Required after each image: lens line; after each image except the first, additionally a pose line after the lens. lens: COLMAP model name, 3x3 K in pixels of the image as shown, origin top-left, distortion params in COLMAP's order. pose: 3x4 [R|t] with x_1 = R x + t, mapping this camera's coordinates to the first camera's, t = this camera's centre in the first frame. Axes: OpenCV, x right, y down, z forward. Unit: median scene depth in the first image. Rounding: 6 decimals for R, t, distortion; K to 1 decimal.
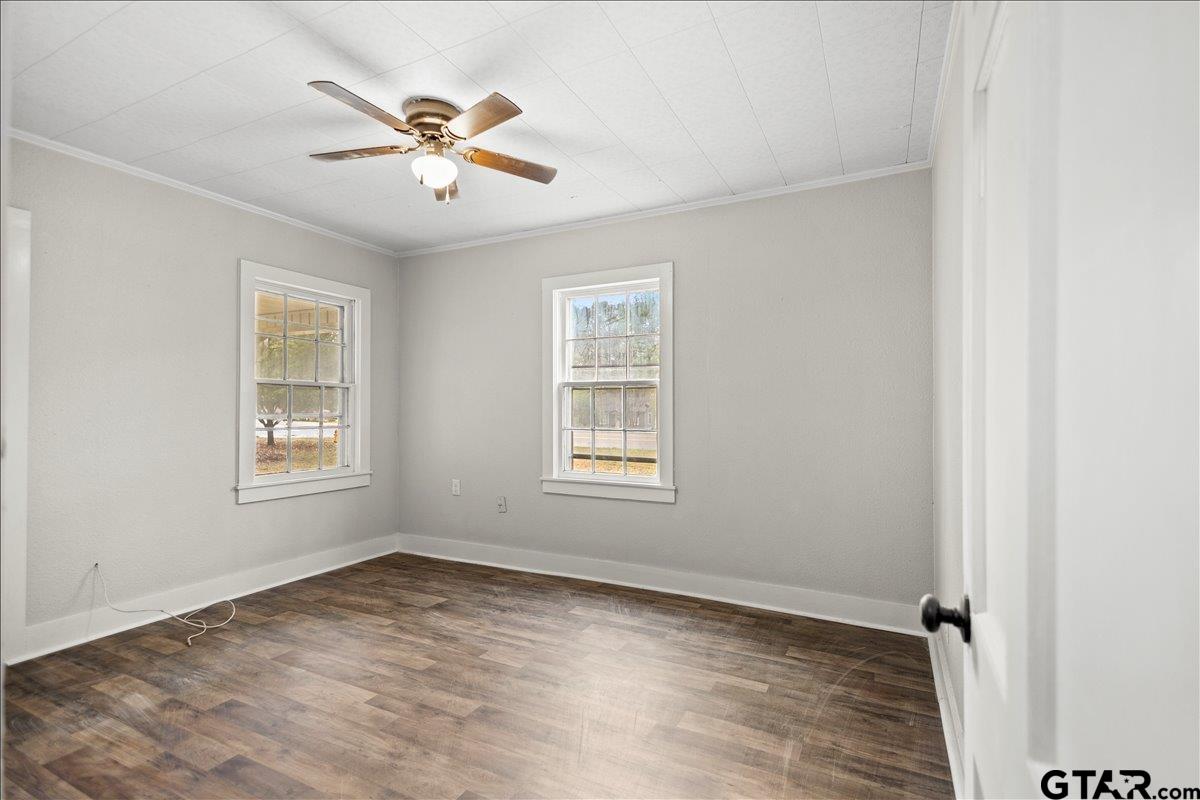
lens RADIAL K [[556.8, 0, 600.0], [0, 556.8, 400.0], [0, 0, 1]] dist [0.008327, -0.000524]
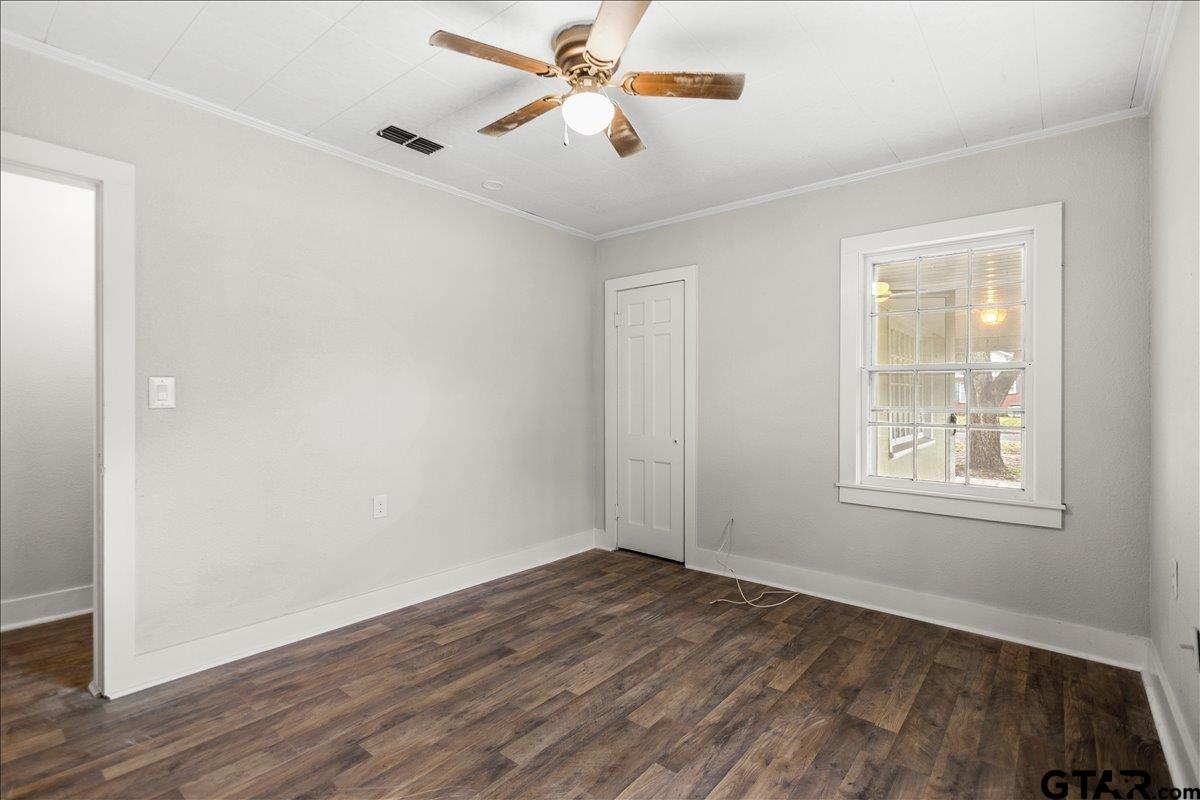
lens RADIAL K [[556.8, 0, 600.0], [0, 556.8, 400.0], [0, 0, 1]] dist [0.008327, -0.000524]
pose [[-0.212609, 0.004563, -0.977127, 0.418366], [0.012114, 0.999925, 0.002033, 0.010475], [0.977062, -0.011405, -0.212648, 0.971850]]
